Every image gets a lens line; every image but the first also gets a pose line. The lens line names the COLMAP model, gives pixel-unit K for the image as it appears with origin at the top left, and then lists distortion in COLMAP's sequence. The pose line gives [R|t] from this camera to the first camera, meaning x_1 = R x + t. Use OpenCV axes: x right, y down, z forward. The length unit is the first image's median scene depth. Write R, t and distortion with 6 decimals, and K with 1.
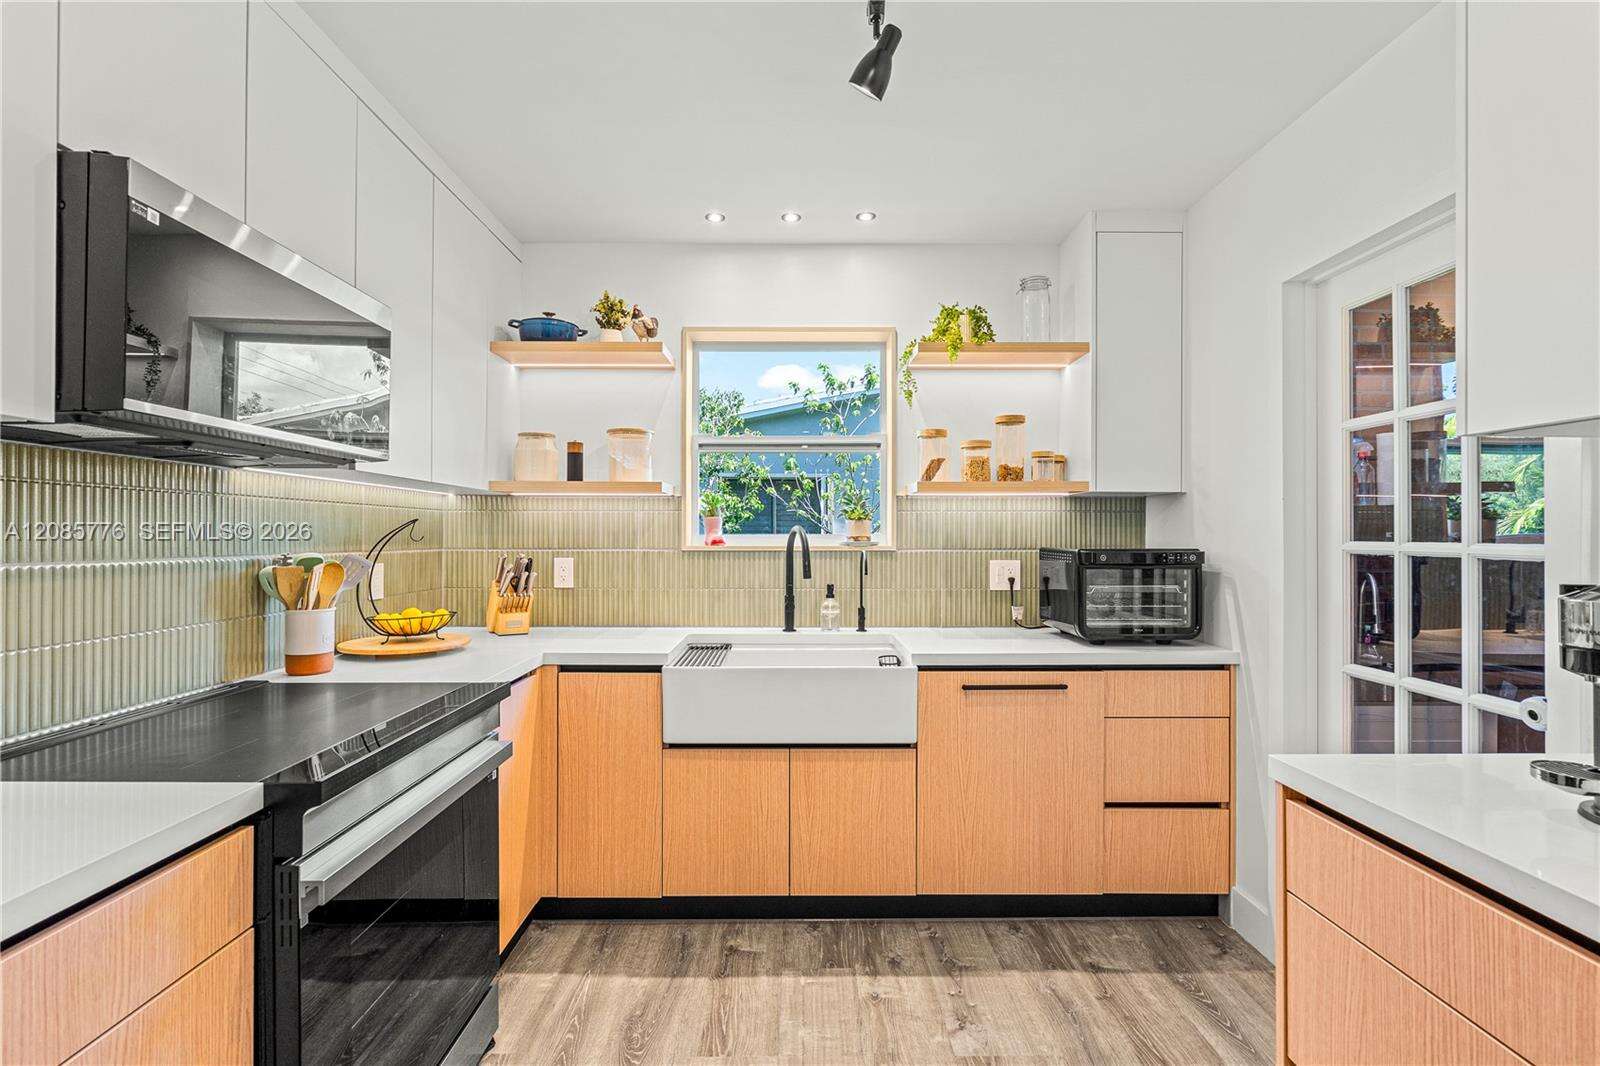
lens RADIAL K [[737.1, 0, 799.5], [0, 737.1, 531.3], [0, 0, 1]] dist [0.000325, 0.000223]
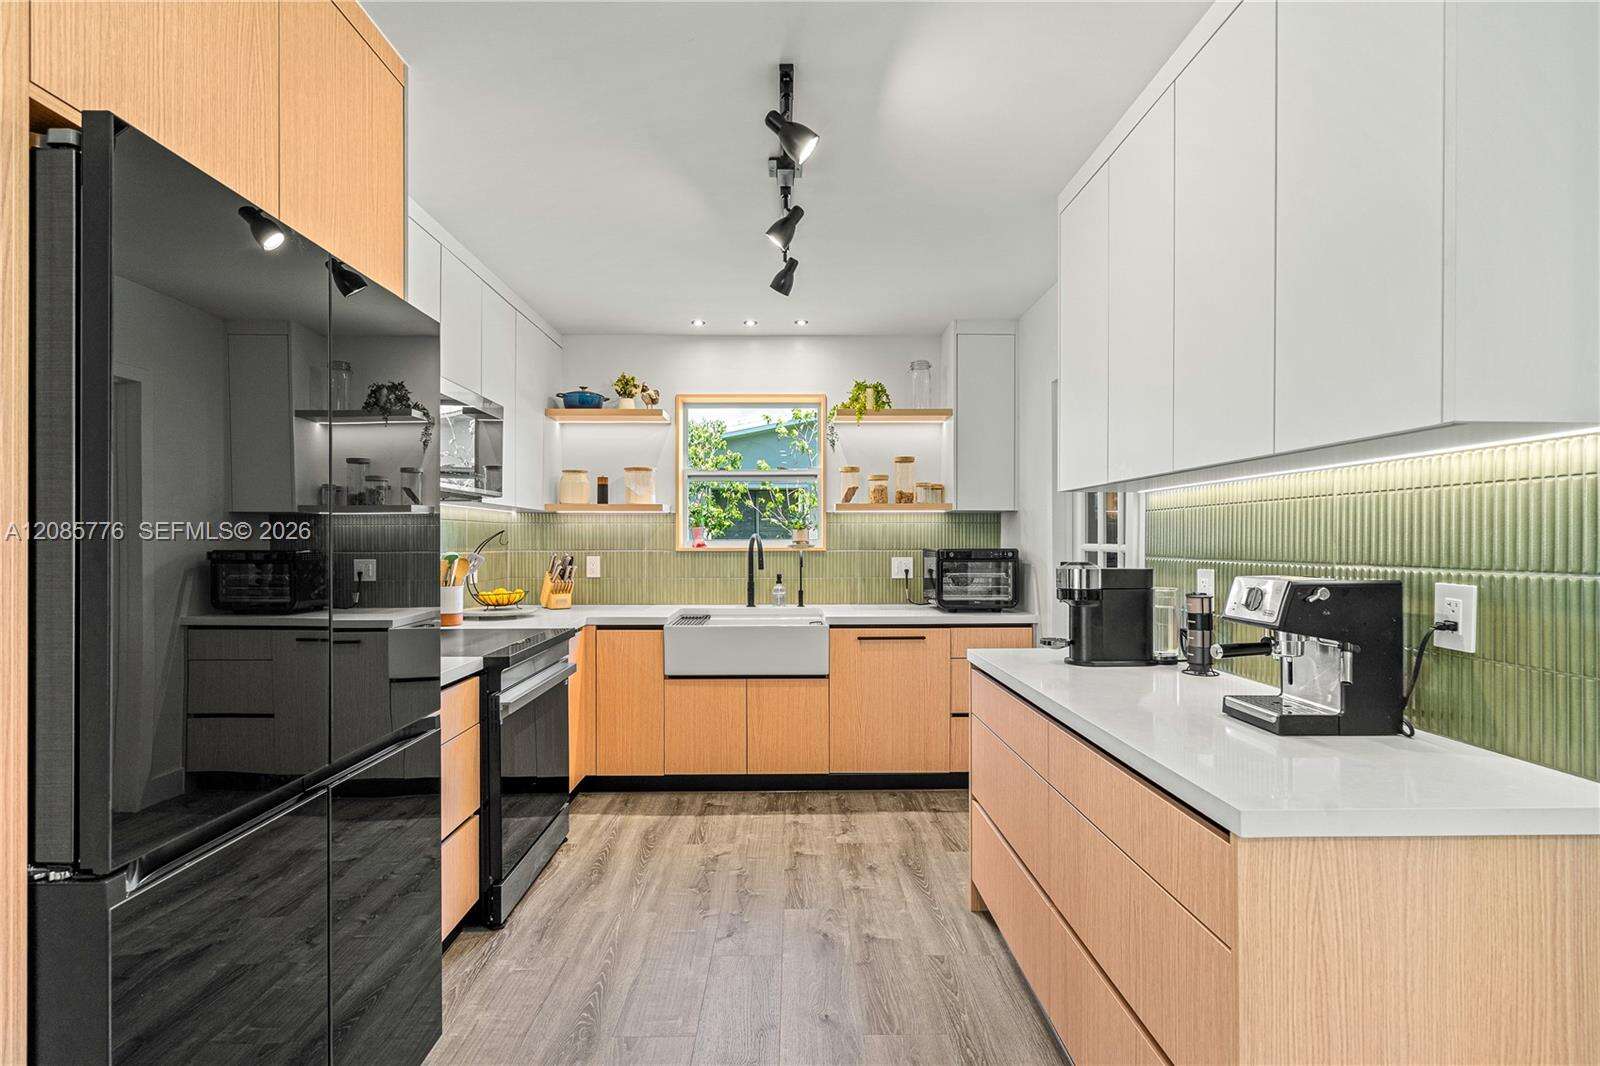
lens RADIAL K [[737.1, 0, 800.0], [0, 737.1, 539.0], [0, 0, 1]] dist [0.000325, 0.000223]
pose [[0.999936, -0.002457, 0.011043, 0.078512], [0.002393, 0.999981, 0.005737, -0.005916], [-0.011057, -0.005710, 0.999923, -0.519627]]
